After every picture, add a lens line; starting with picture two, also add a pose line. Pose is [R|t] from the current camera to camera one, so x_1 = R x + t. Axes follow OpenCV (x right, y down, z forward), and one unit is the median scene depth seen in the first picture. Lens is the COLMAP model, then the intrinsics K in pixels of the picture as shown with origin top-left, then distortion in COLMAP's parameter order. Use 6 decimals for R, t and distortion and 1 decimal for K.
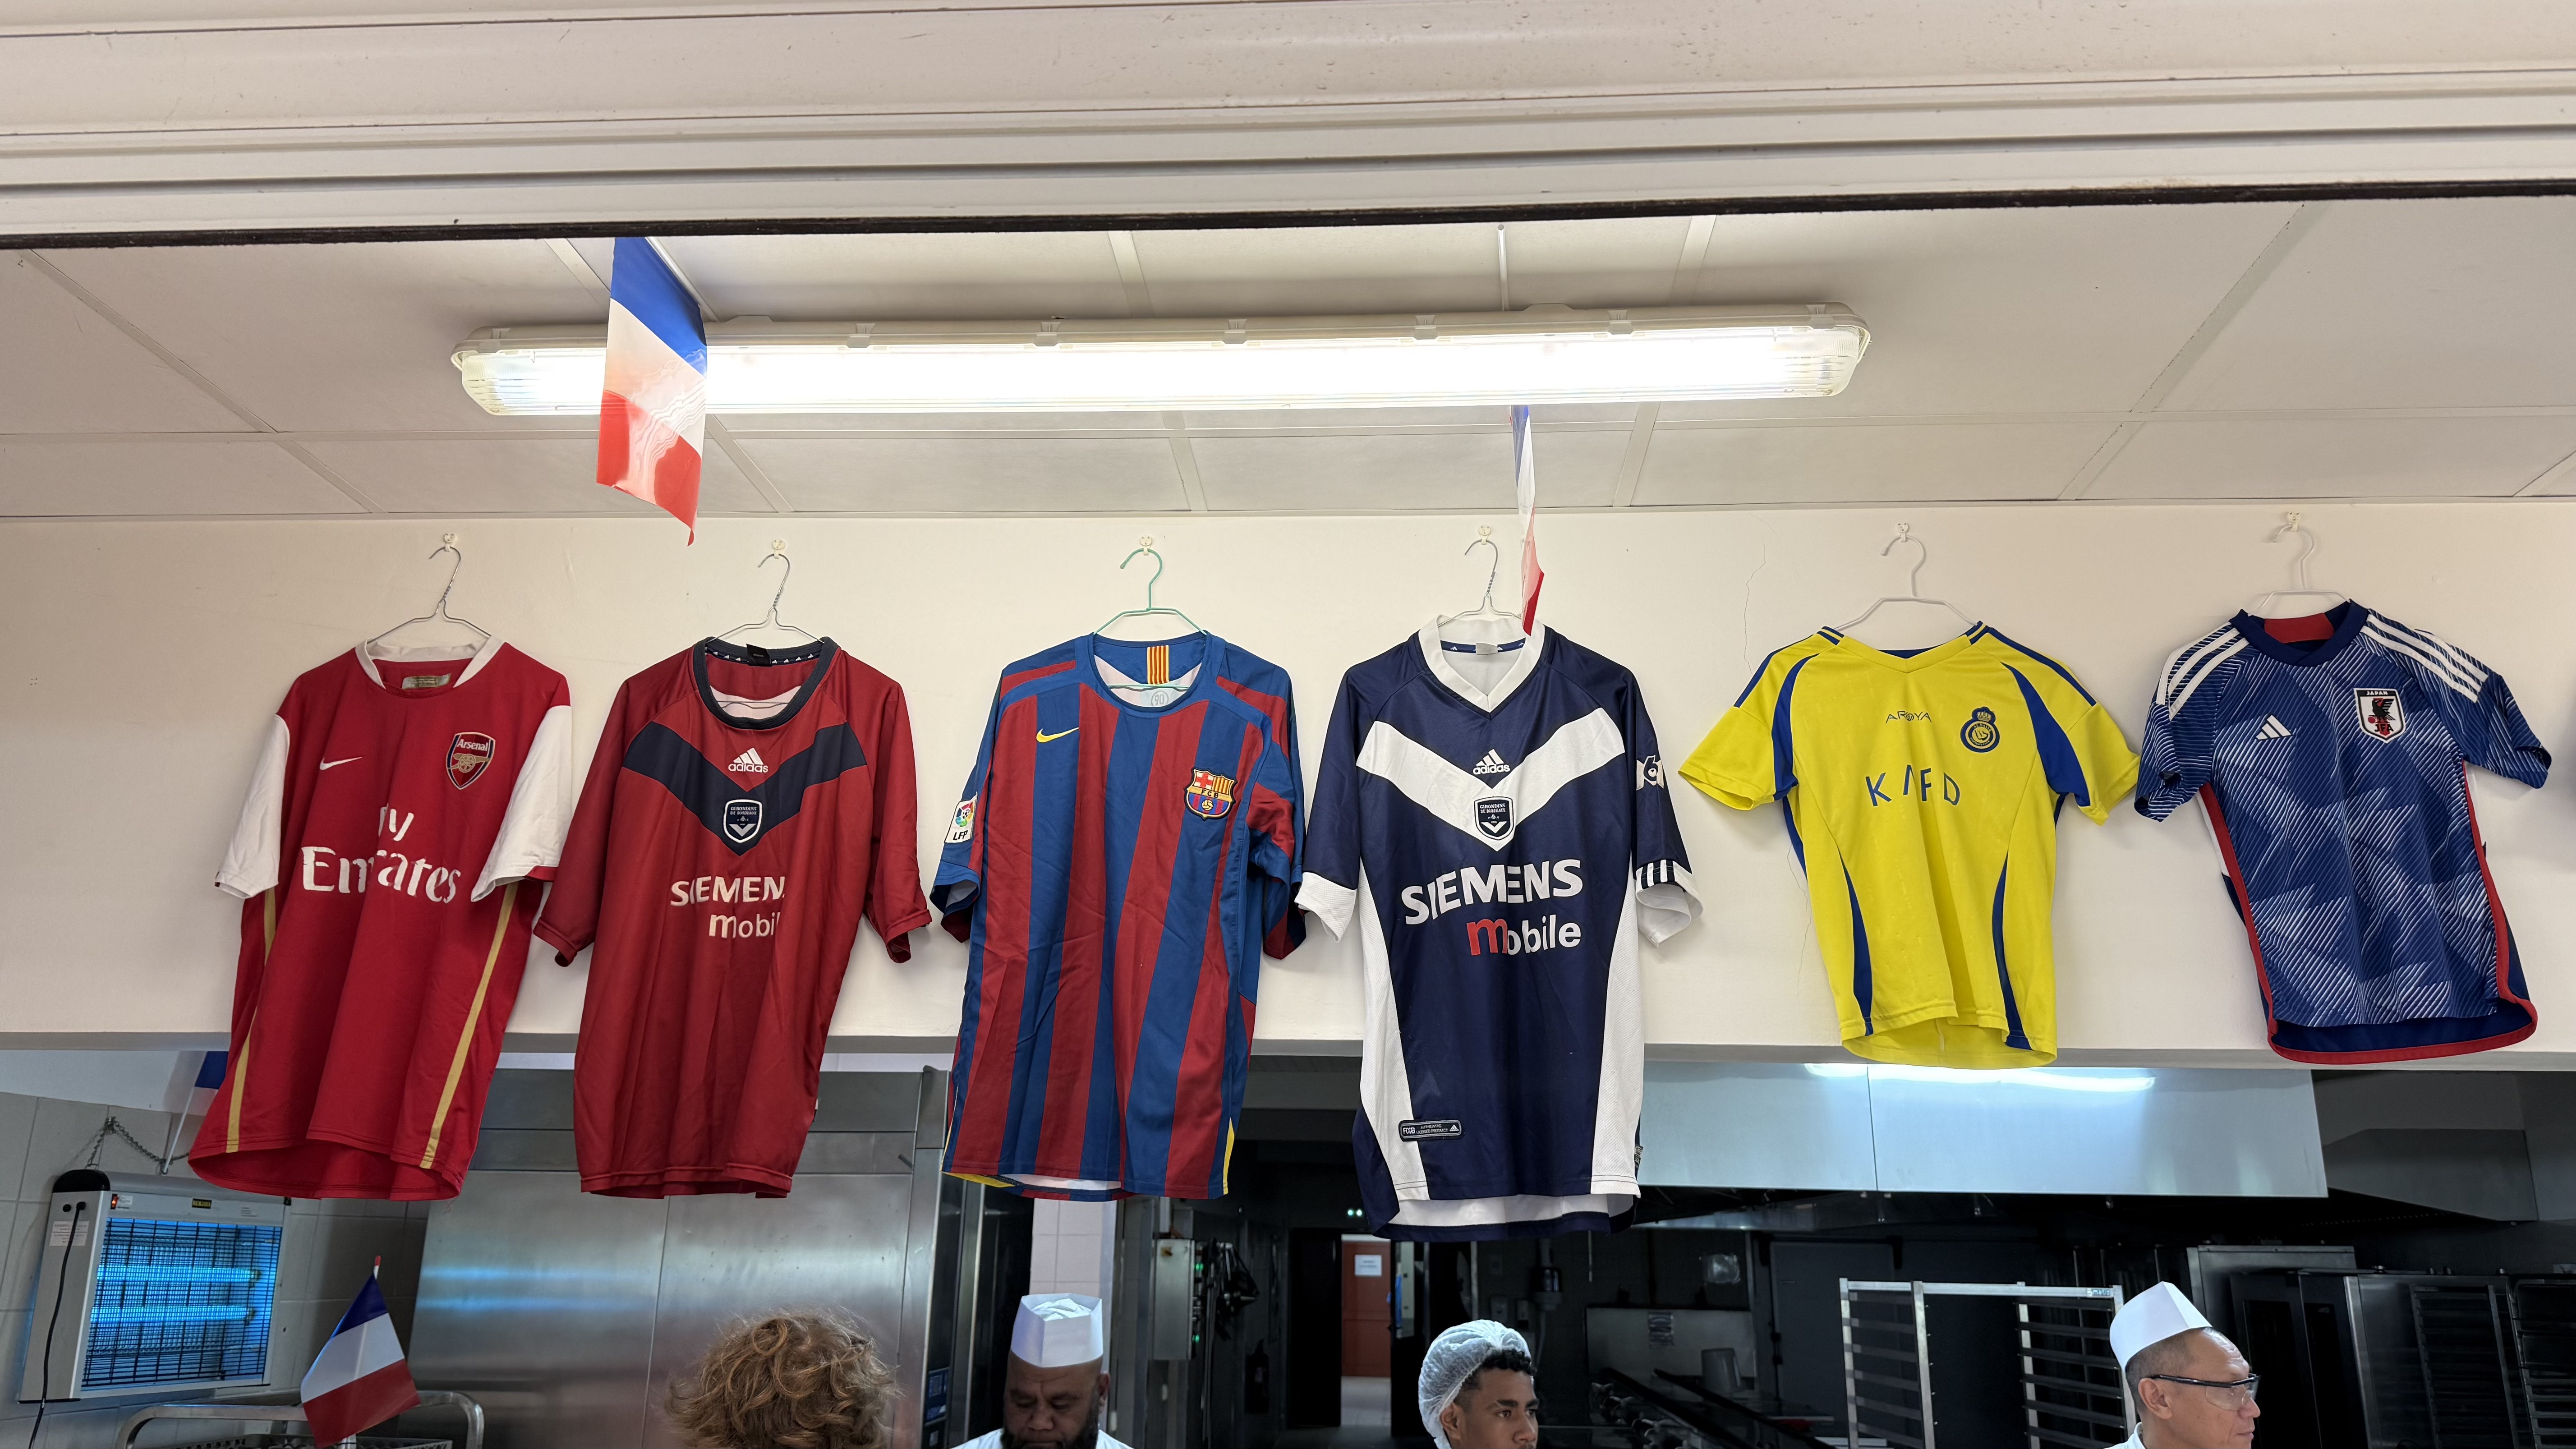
lens RADIAL K [[1827.6, 0, 1341.9], [0, 1827.6, 695.5], [0, 0, 1]] dist [0.051575, -0.066637]
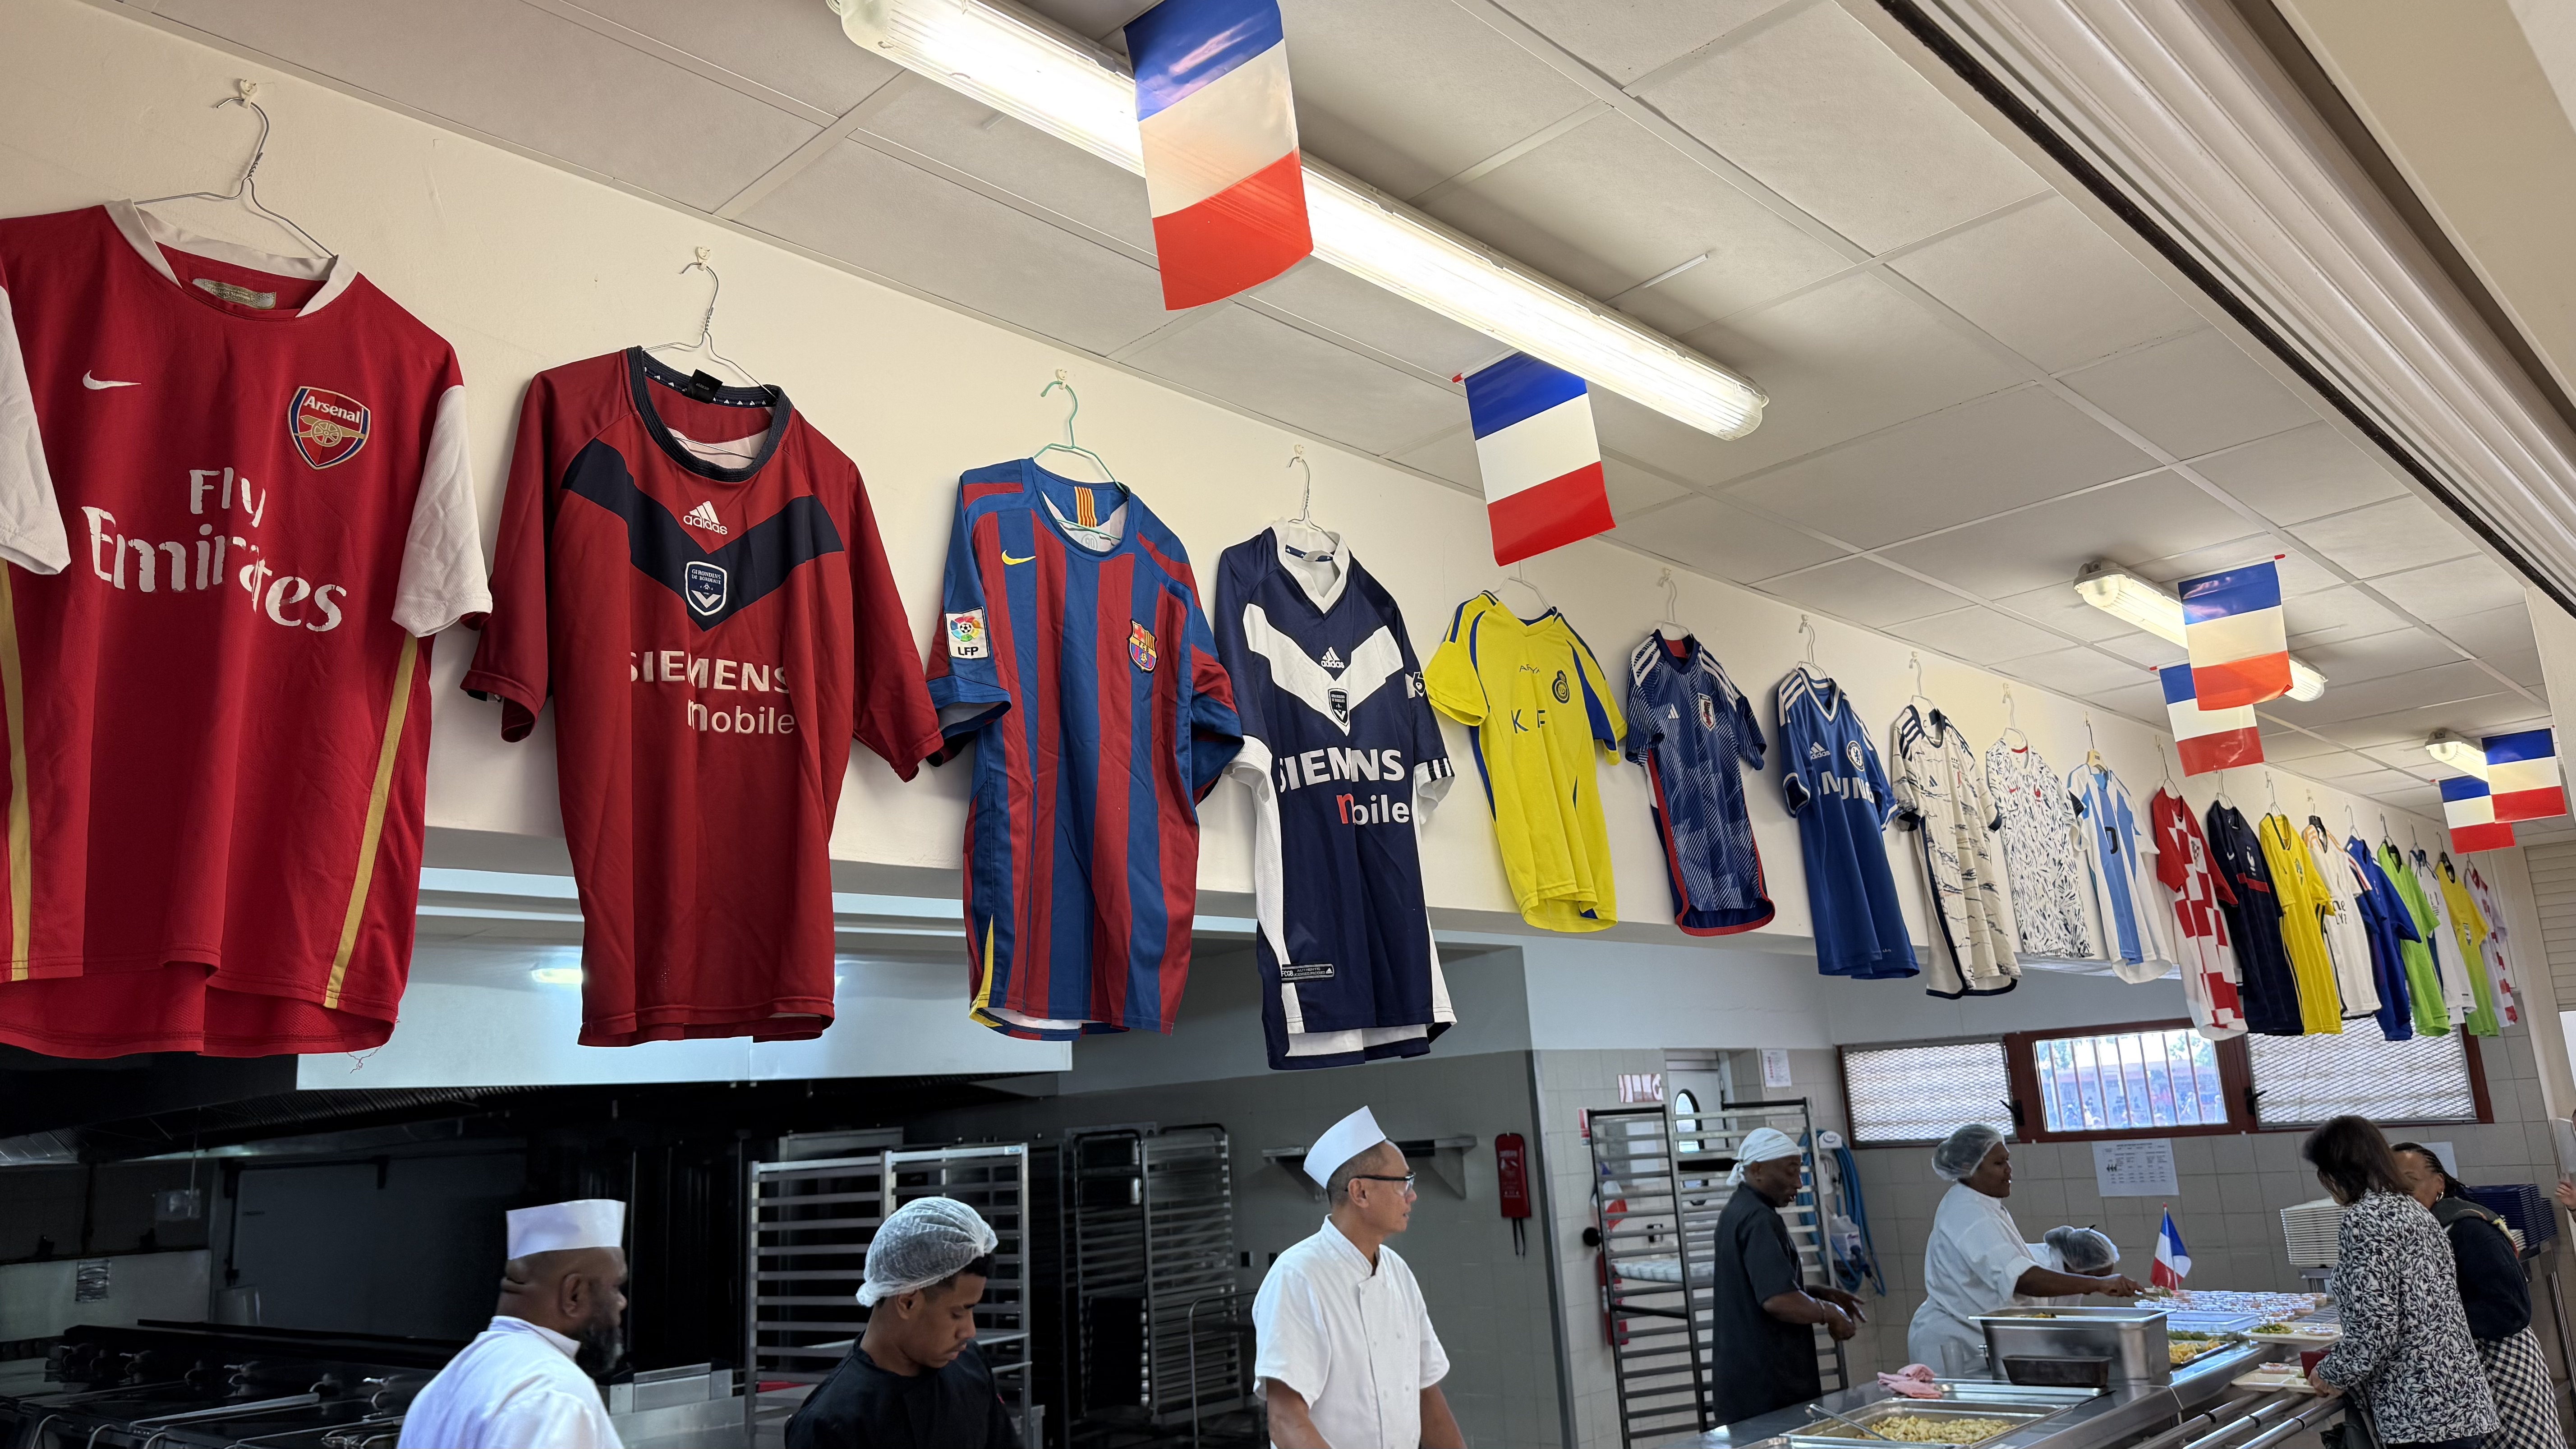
lens RADIAL K [[1827.6, 0, 1315.3], [0, 1827.6, 713.0], [0, 0, 1]] dist [0.051575, -0.066637]
pose [[0.625041, 0.124013, 0.770678, -0.786818], [-0.159595, 0.986746, -0.029346, 0.104357], [-0.764103, -0.104654, 0.636549, 0.276553]]
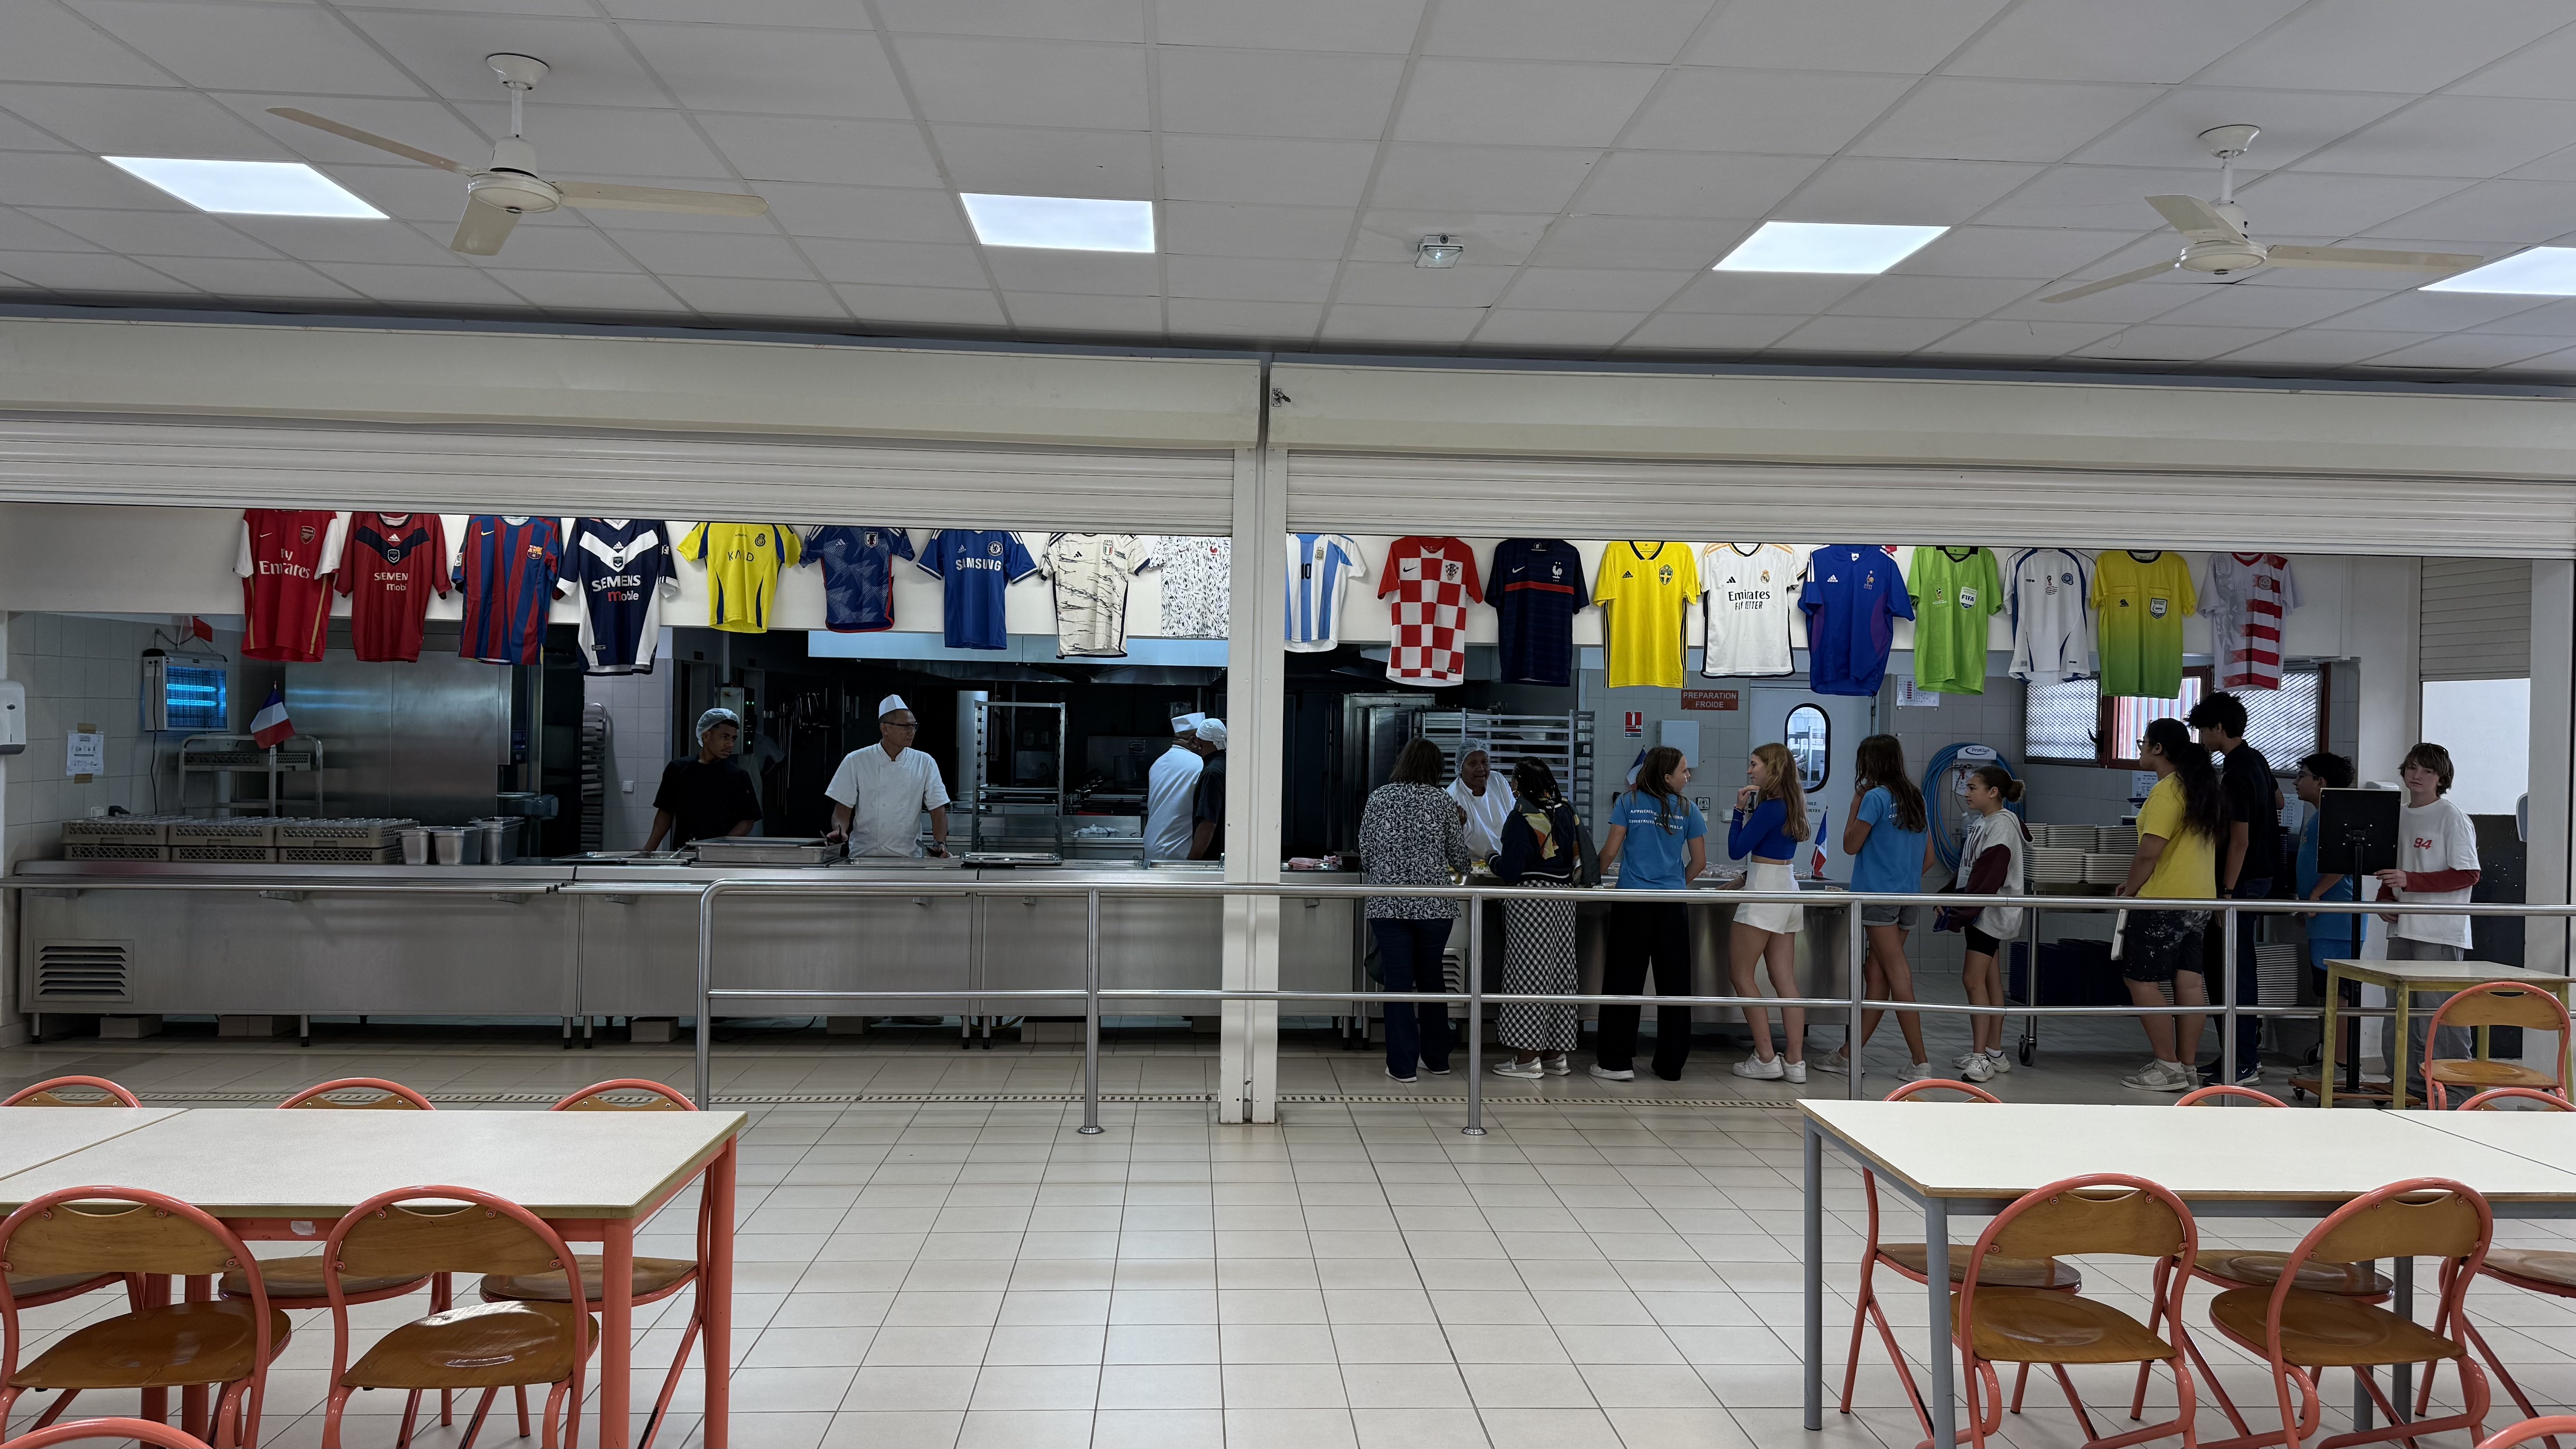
lens RADIAL K [[1827.6, 0, 1307.3], [0, 1827.6, 708.6], [0, 0, 1]] dist [0.051575, -0.066637]
pose [[0.994847, 0.008271, 0.101047, 1.022023], [-0.037000, 0.957542, 0.285910, -0.706016], [-0.094392, -0.288175, 0.952914, -2.514657]]
